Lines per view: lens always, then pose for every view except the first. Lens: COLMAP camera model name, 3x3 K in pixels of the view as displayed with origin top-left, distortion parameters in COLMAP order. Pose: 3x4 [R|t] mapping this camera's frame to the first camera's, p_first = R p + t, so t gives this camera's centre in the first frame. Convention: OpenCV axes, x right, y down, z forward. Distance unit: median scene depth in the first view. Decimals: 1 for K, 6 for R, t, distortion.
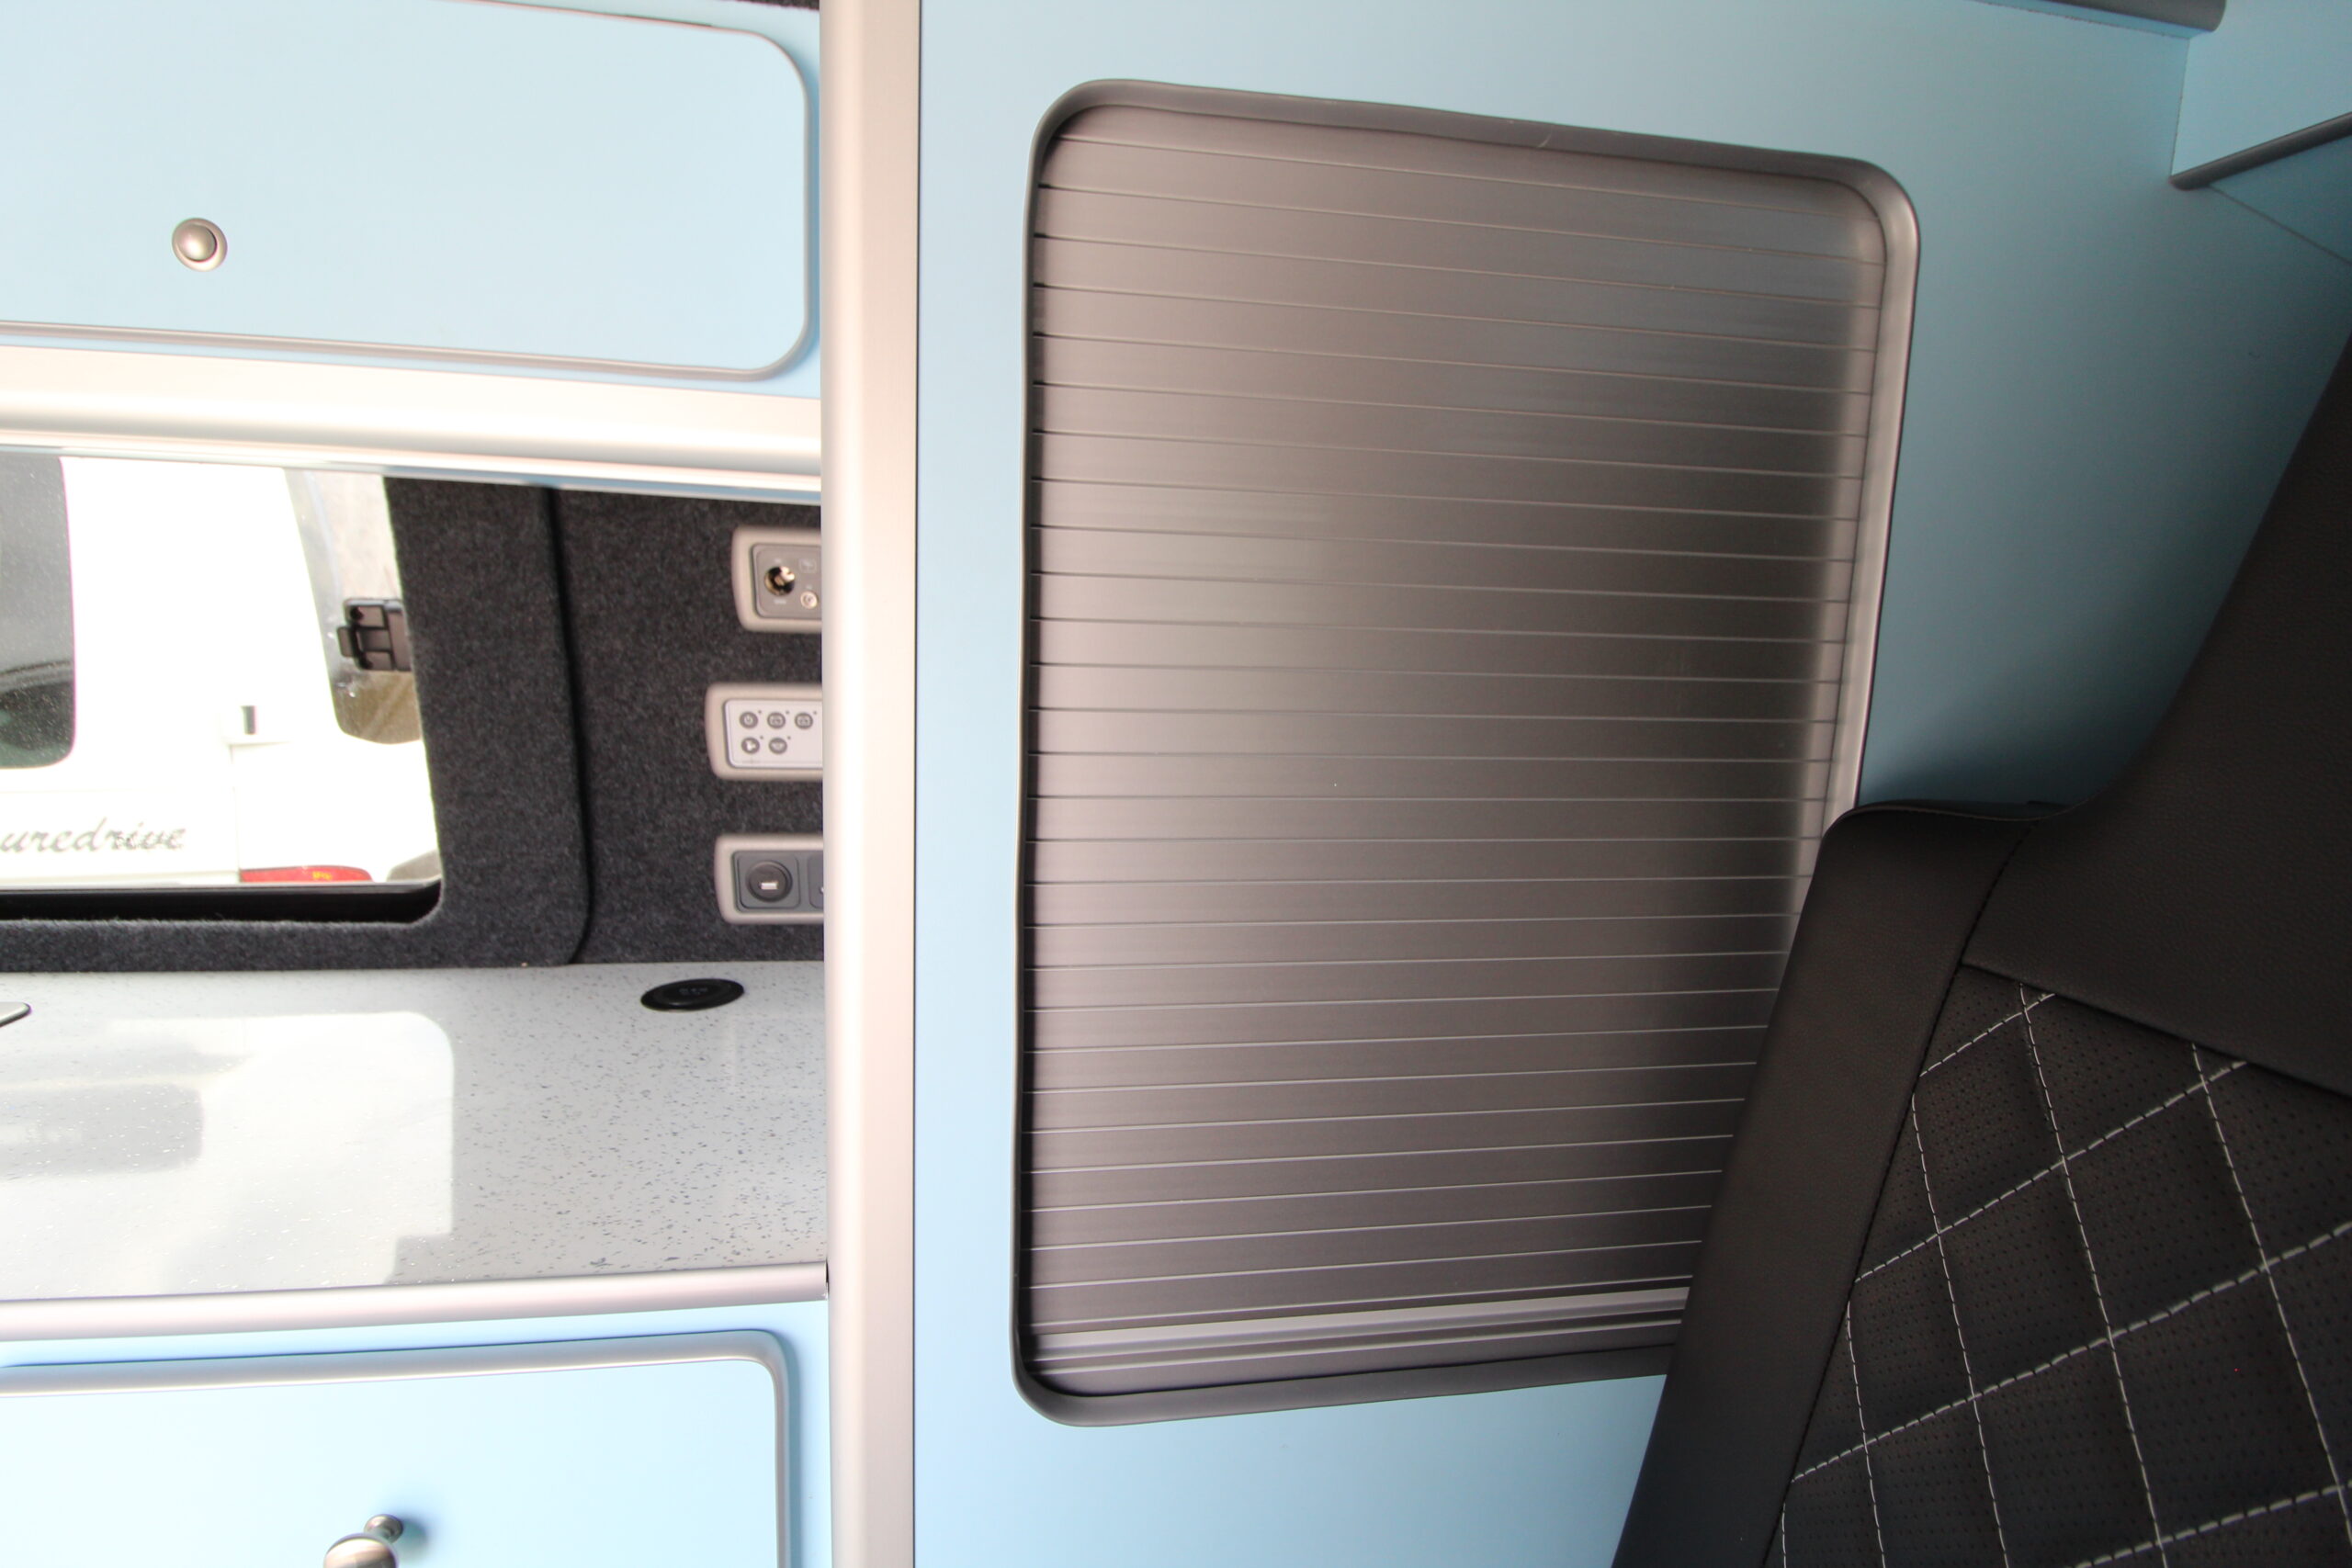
lens RADIAL K [[1091.7, 0, 1174.9], [0, 1091.7, 768.5], [0, 0, 1]] dist [-0.000214, -0.013062]
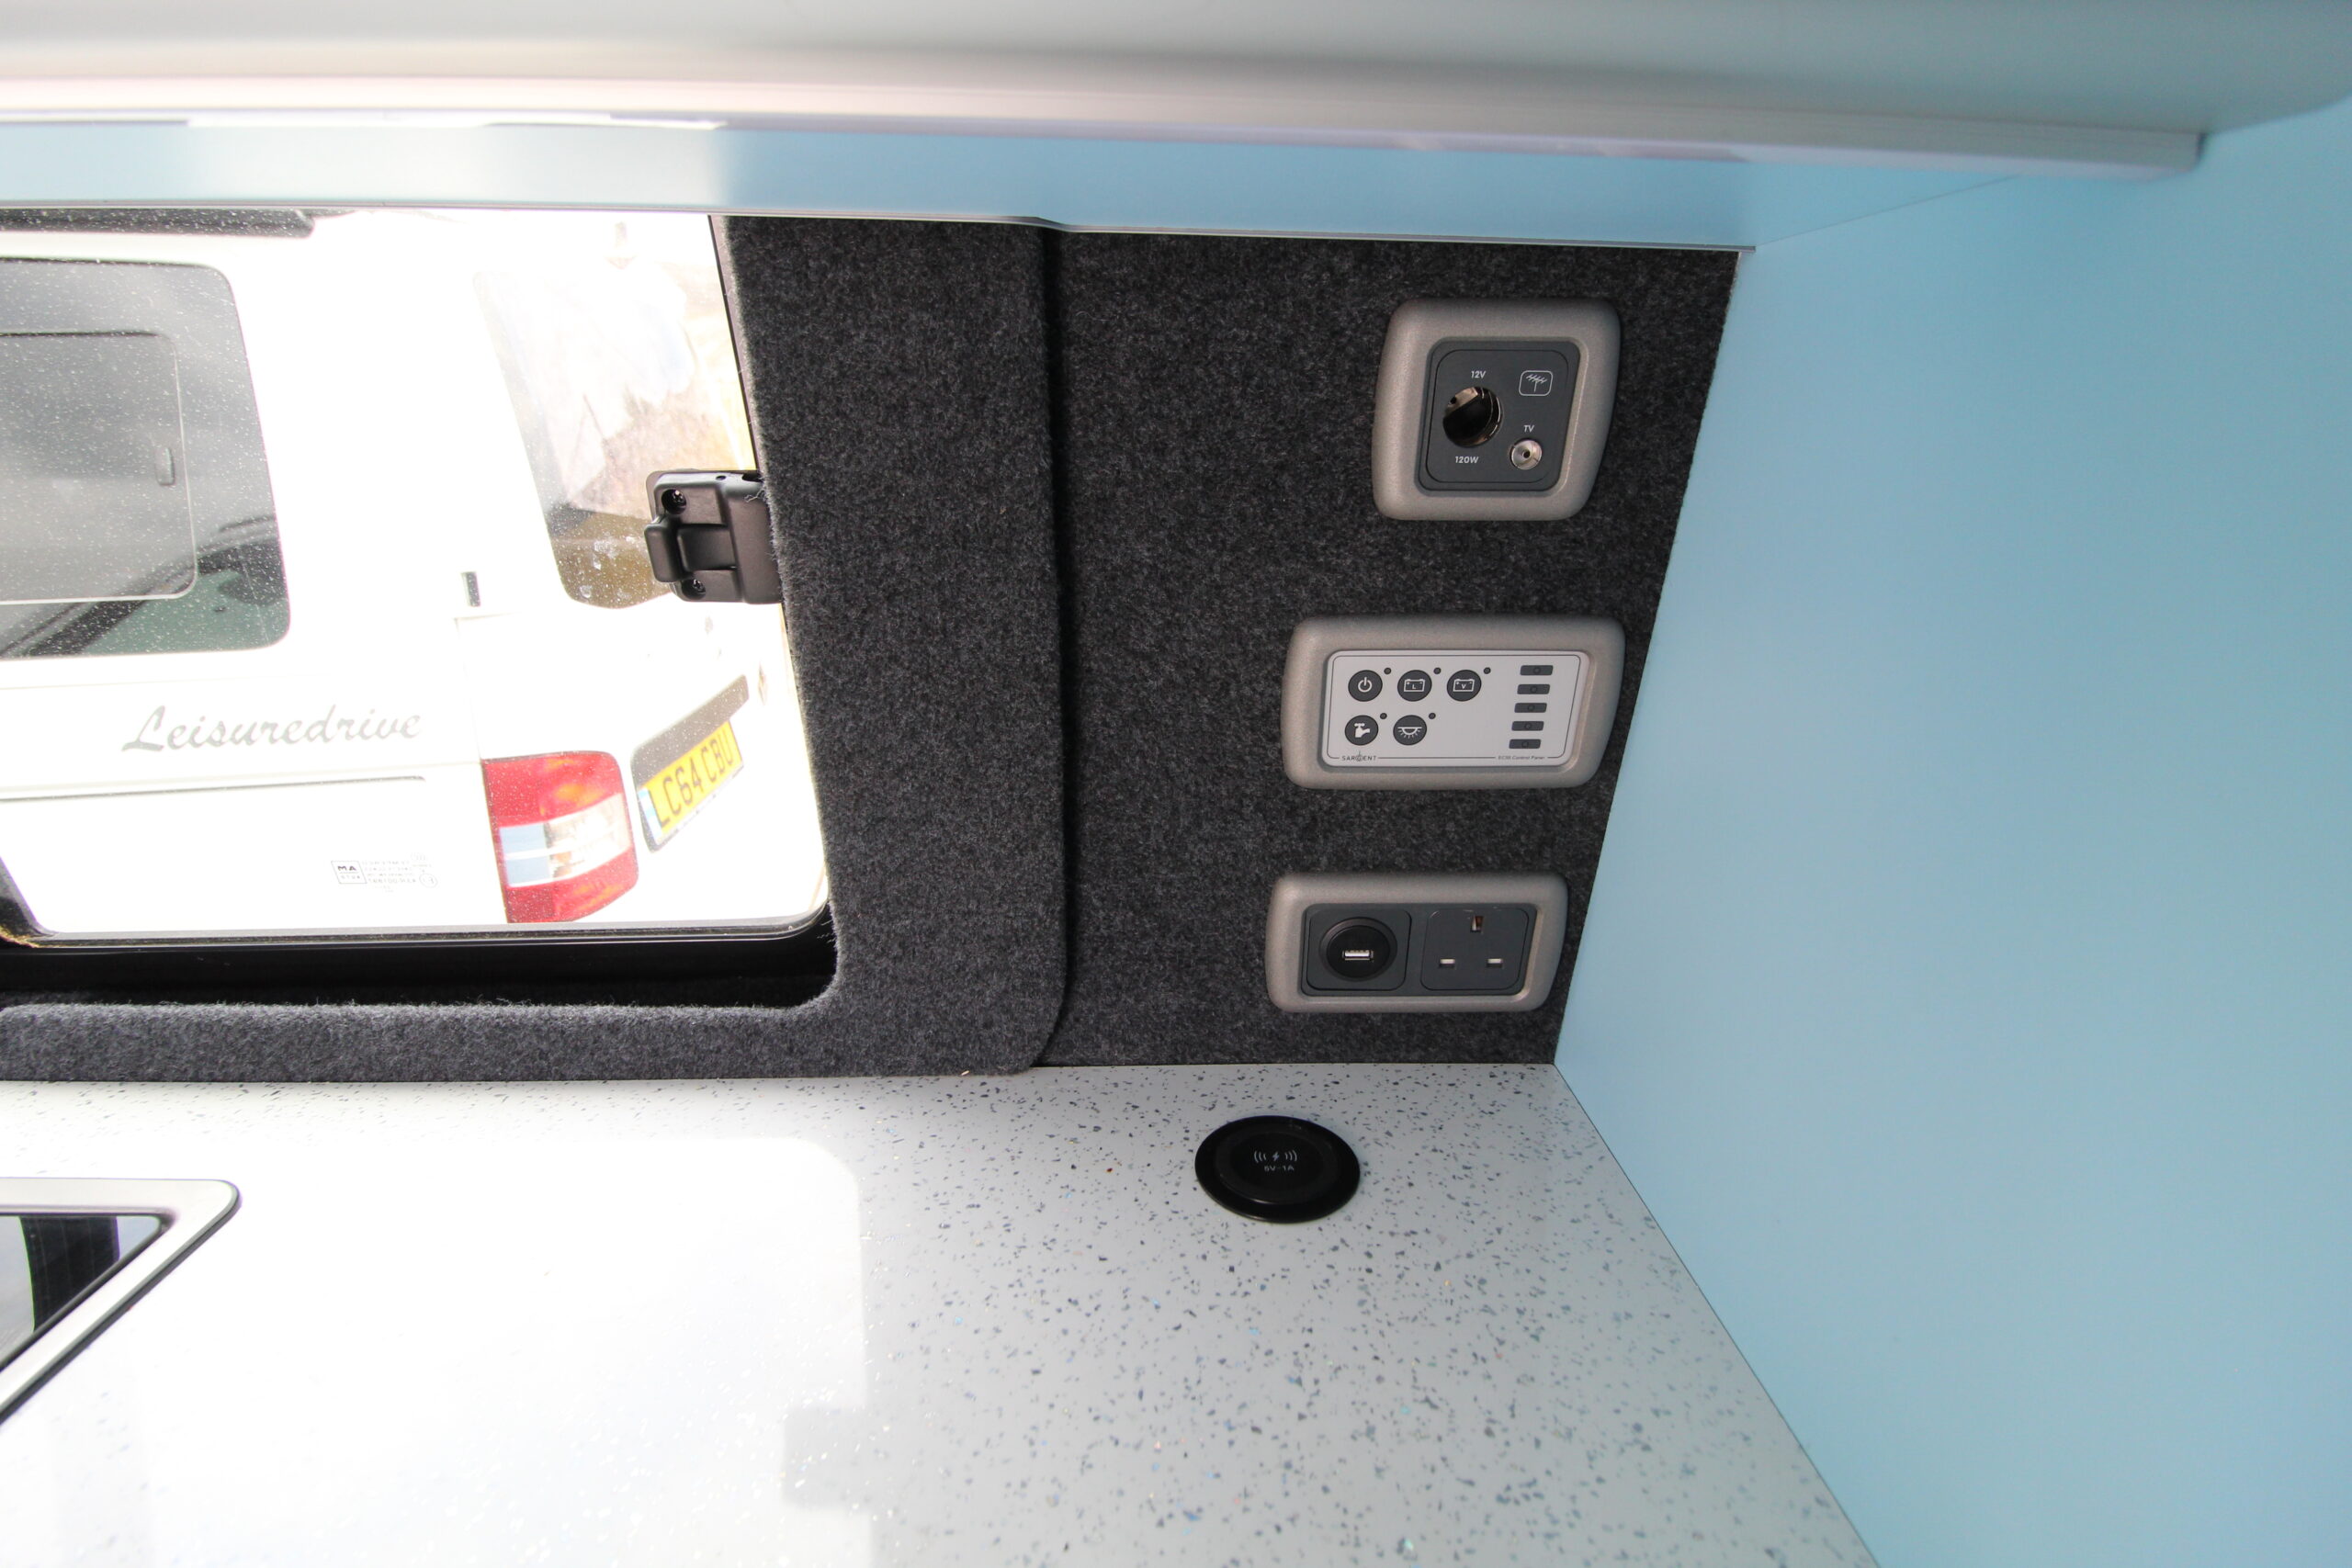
lens RADIAL K [[1091.7, 0, 1174.9], [0, 1091.7, 768.5], [0, 0, 1]] dist [-0.000214, -0.013062]
pose [[0.991314, 0.010794, -0.131076, -0.414353], [0.011467, 0.985739, 0.167893, -0.095986], [0.131019, -0.167937, 0.977052, 0.455670]]
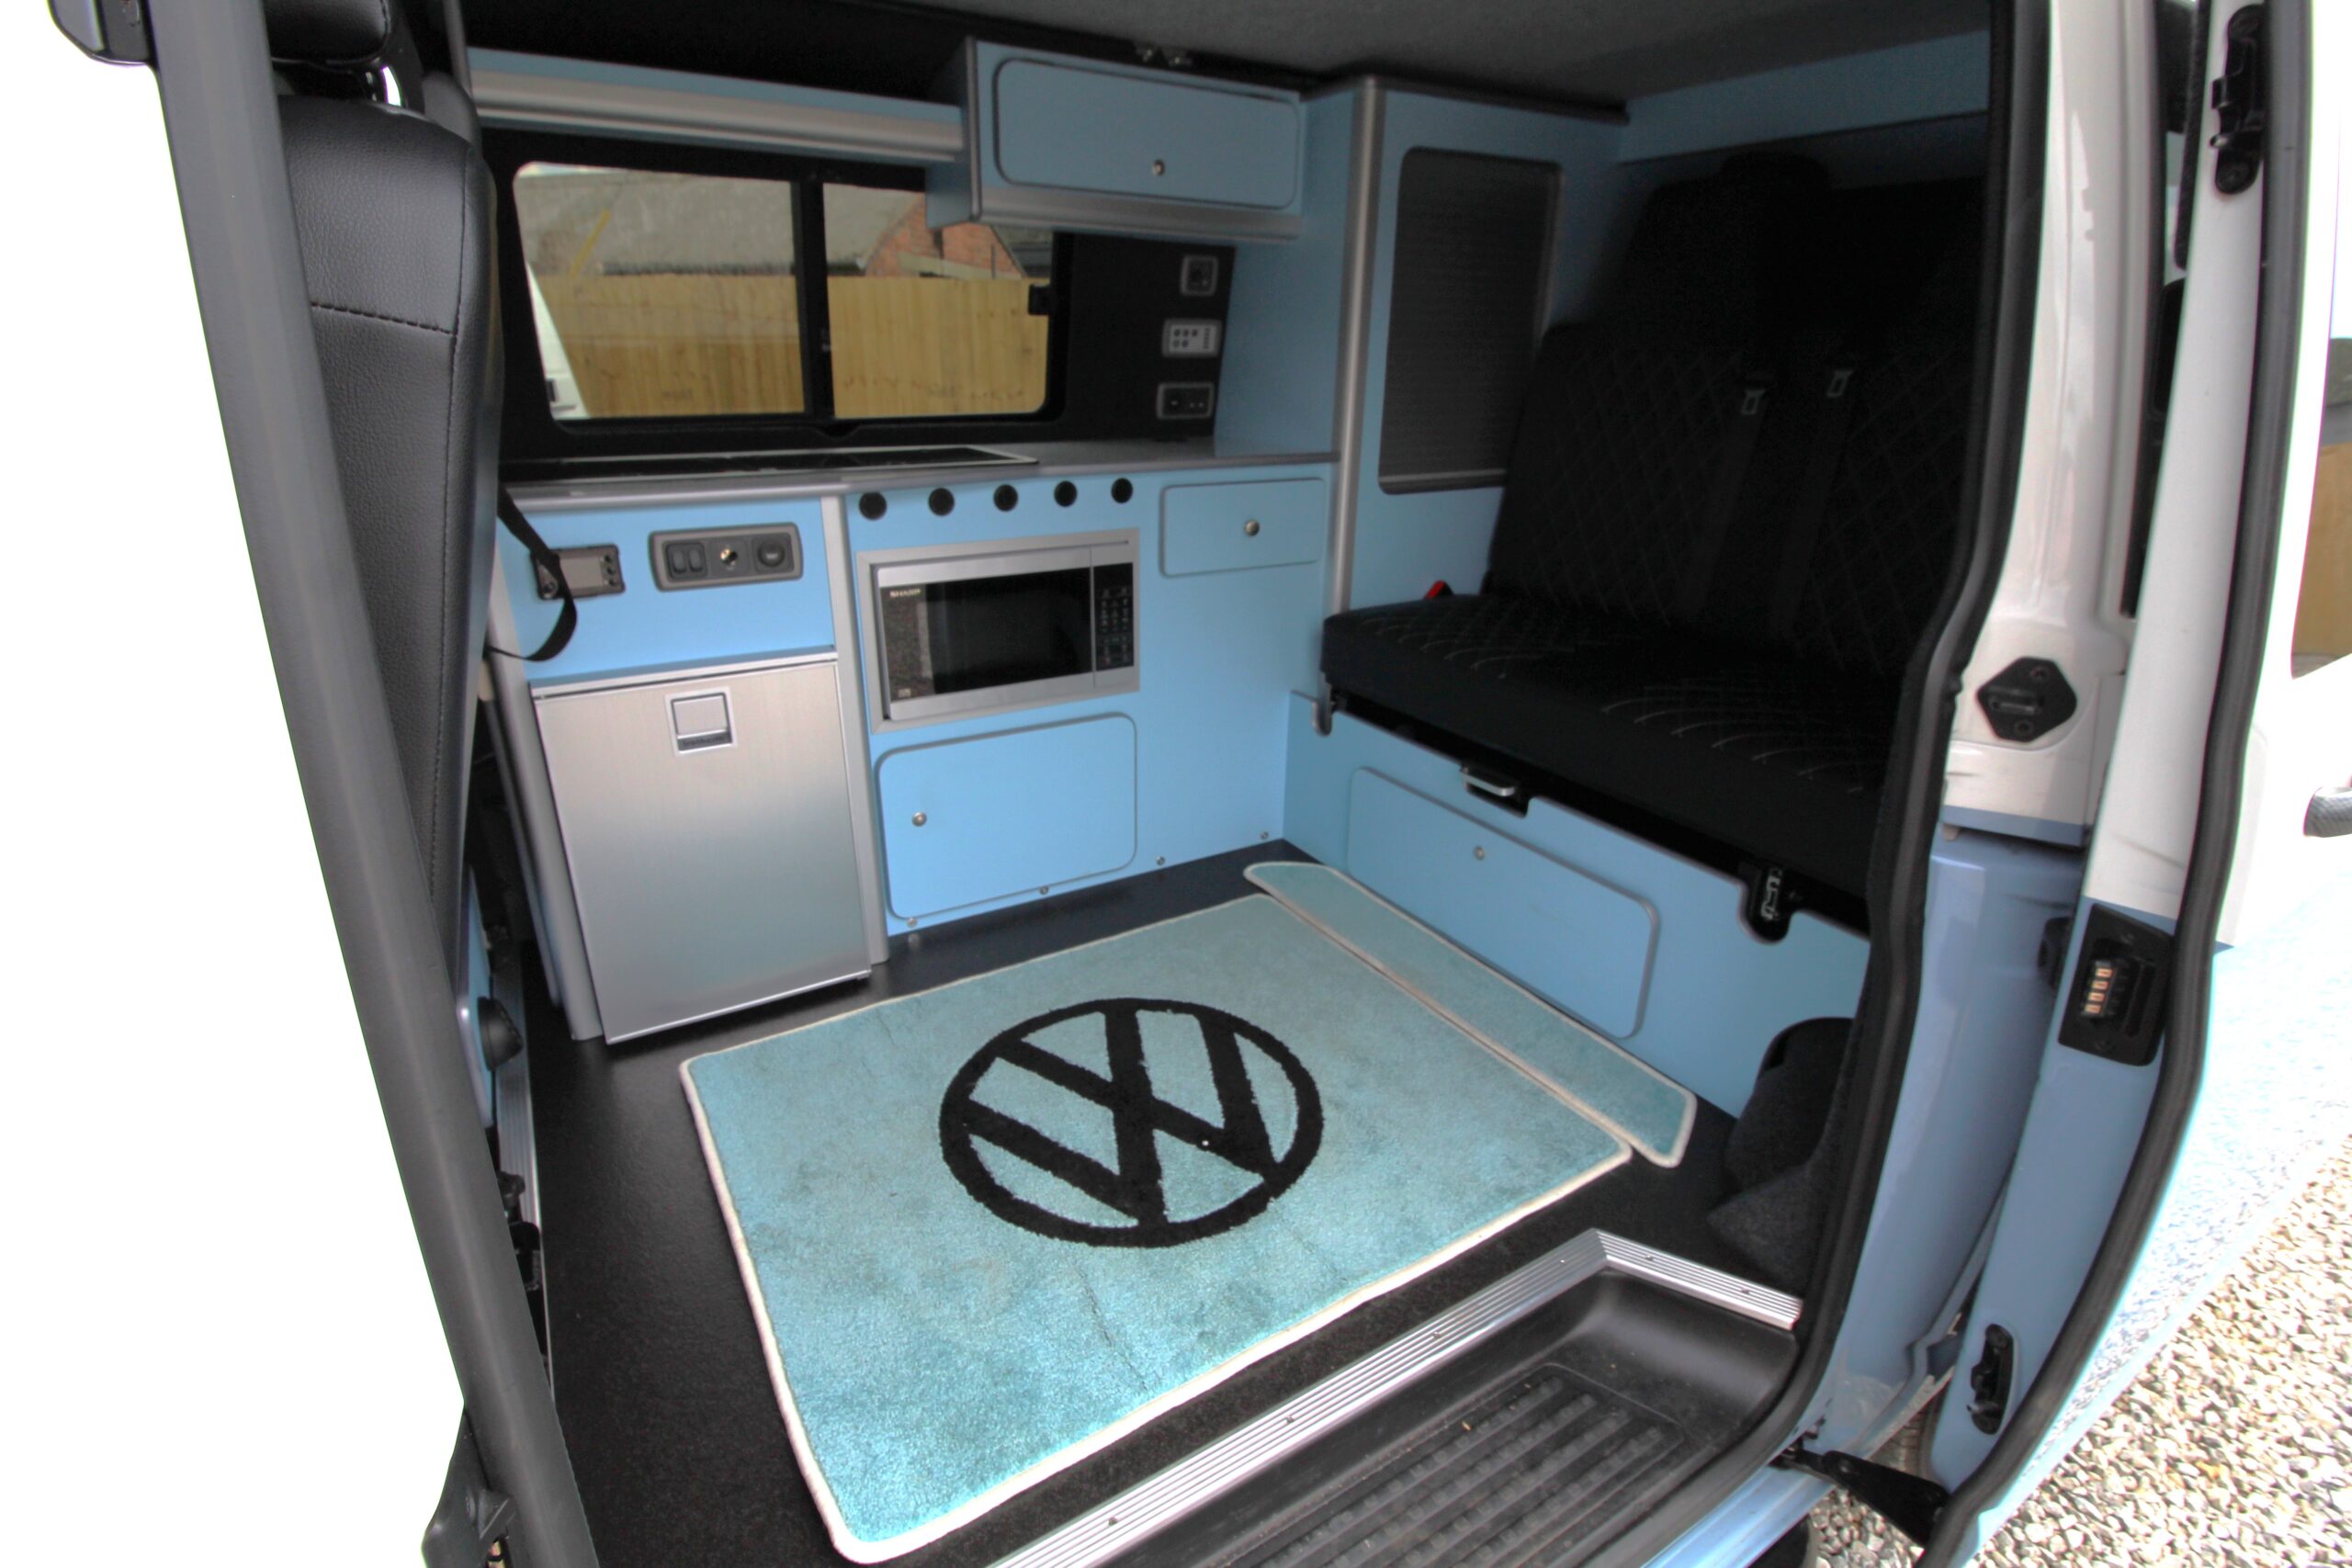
lens RADIAL K [[1088.0, 0, 1178.0], [0, 1088.0, 756.5], [0, 0, 1]] dist [-0.000052, -0.012939]
pose [[0.934486, -0.149089, 0.323278, -1.389481], [0.069576, 0.967057, 0.244867, 0.301188], [-0.349135, -0.206332, 0.914074, -1.603948]]
